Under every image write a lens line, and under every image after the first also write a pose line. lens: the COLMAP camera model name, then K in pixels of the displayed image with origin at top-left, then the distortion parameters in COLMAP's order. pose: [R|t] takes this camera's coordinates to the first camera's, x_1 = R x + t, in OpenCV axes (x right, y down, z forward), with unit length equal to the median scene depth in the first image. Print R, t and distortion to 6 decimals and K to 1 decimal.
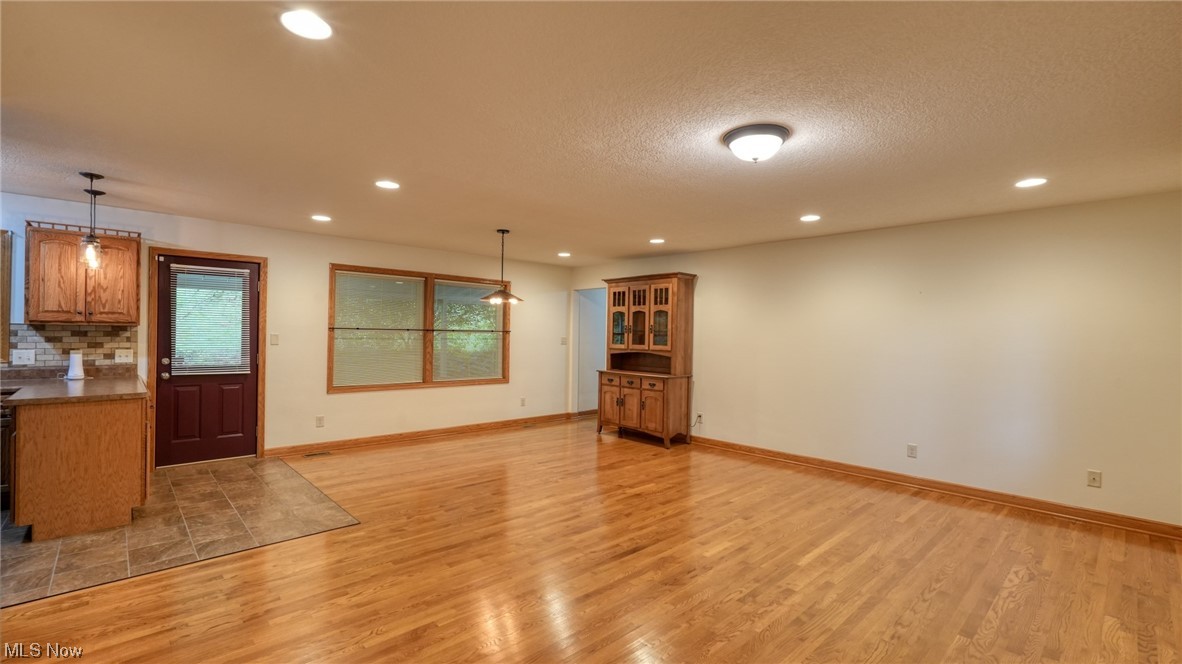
lens RADIAL K [[517.5, 0, 592.2], [0, 517.5, 334.0], [0, 0, 1]] dist [-0.011599, 0.006444]
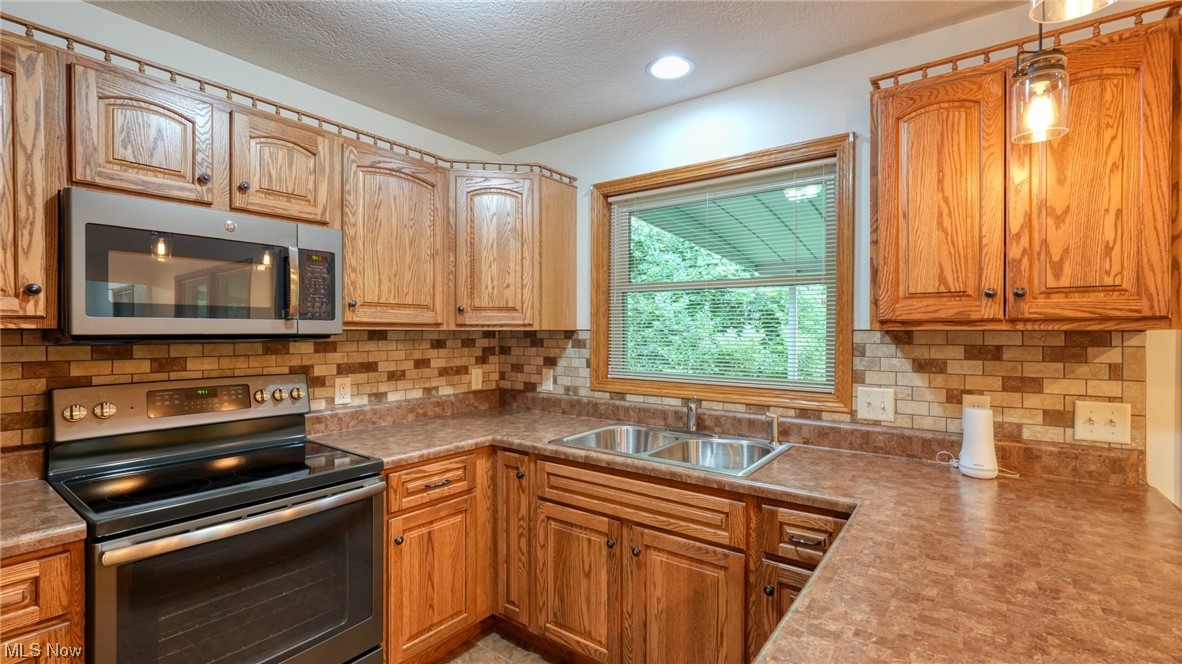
lens RADIAL K [[517.5, 0, 589.0], [0, 517.5, 332.5], [0, 0, 1]] dist [-0.011599, 0.006444]
pose [[0.175059, -0.015014, -0.984443, -0.575224], [-0.002891, 0.999872, -0.015763, -0.007917], [0.984554, 0.005606, 0.174994, 0.552502]]
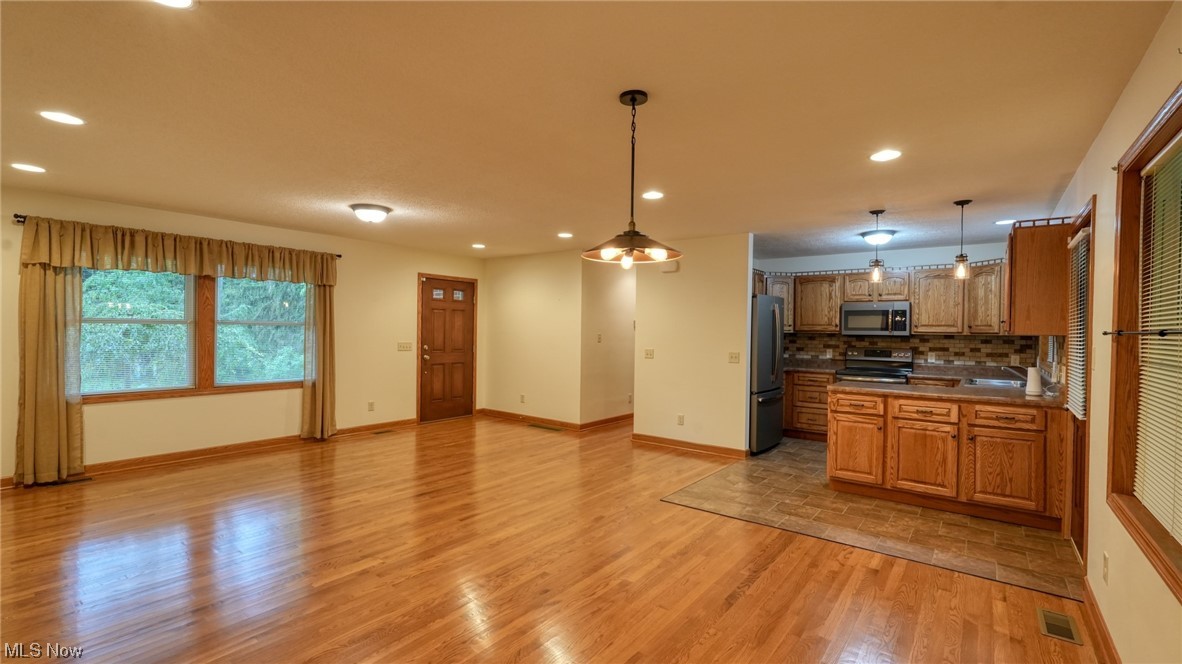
lens RADIAL K [[517.5, 0, 594.6], [0, 517.5, 332.1], [0, 0, 1]] dist [-0.011599, 0.006444]
pose [[-0.985940, -0.031439, -0.164116, -0.076680], [-0.032610, 0.999458, 0.004446, -0.001882], [0.163887, 0.009736, -0.986431, 1.489075]]
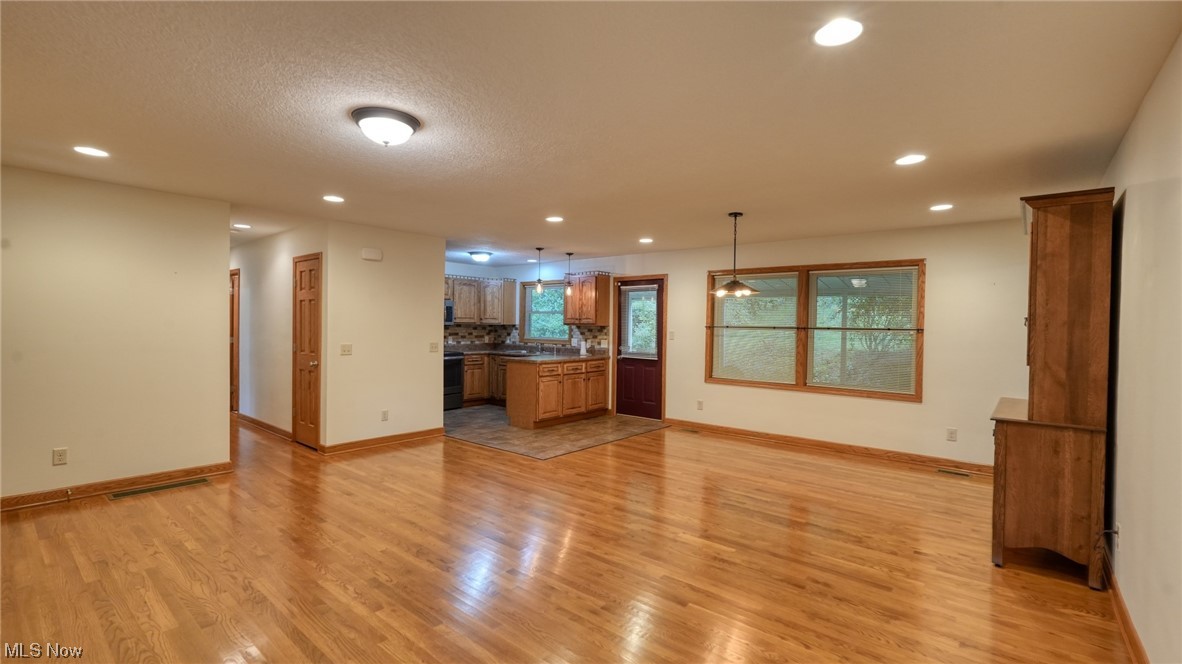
lens RADIAL K [[517.5, 0, 586.3], [0, 517.5, 332.3], [0, 0, 1]] dist [-0.011599, 0.006444]
pose [[0.111902, -0.003463, -0.993713, 0.705400], [-0.015219, 0.999871, -0.005199, 0.013428], [0.993603, 0.015705, 0.111835, 0.676741]]
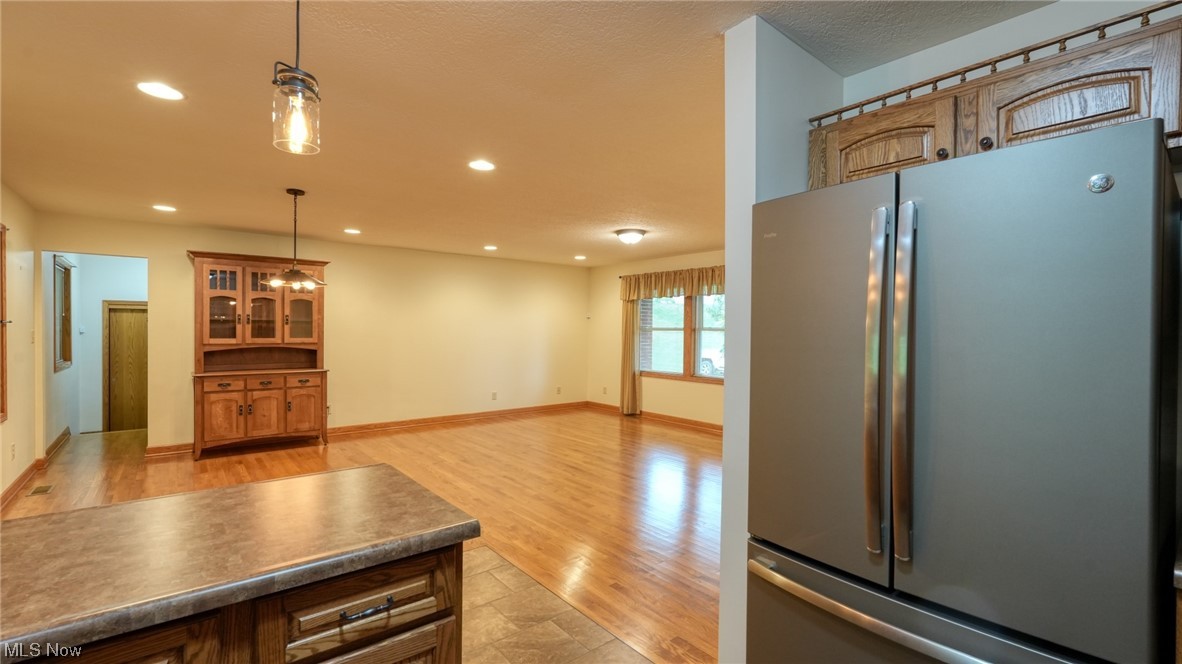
lens RADIAL K [[517.5, 0, 591.0], [0, 517.5, 337.8], [0, 0, 1]] dist [-0.011599, 0.006444]
pose [[0.065100, -0.033734, 0.997308, -0.930303], [-0.006614, 0.999392, 0.034237, -0.015373], [-0.997857, -0.008825, 0.064837, 0.544096]]
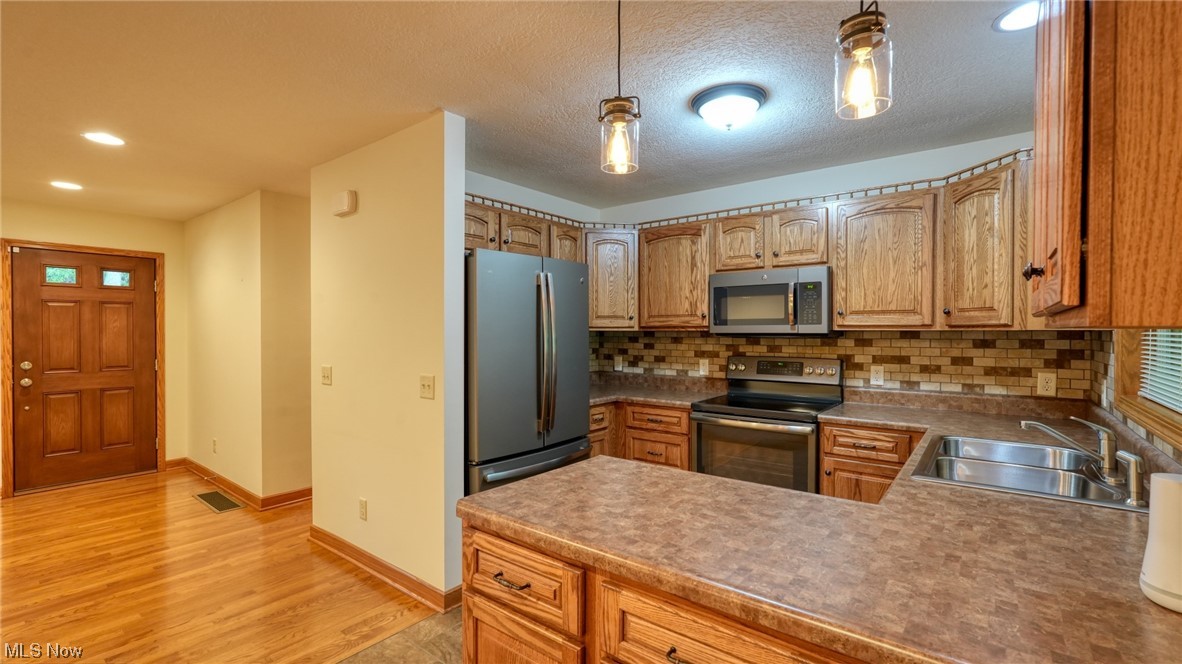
lens RADIAL K [[517.5, 0, 592.2], [0, 517.5, 335.8], [0, 0, 1]] dist [-0.011599, 0.006444]
pose [[-0.988477, -0.015481, -0.150580, -0.630979], [-0.017374, 0.999786, 0.011261, -0.011528], [0.150373, 0.013748, -0.988534, 0.979659]]
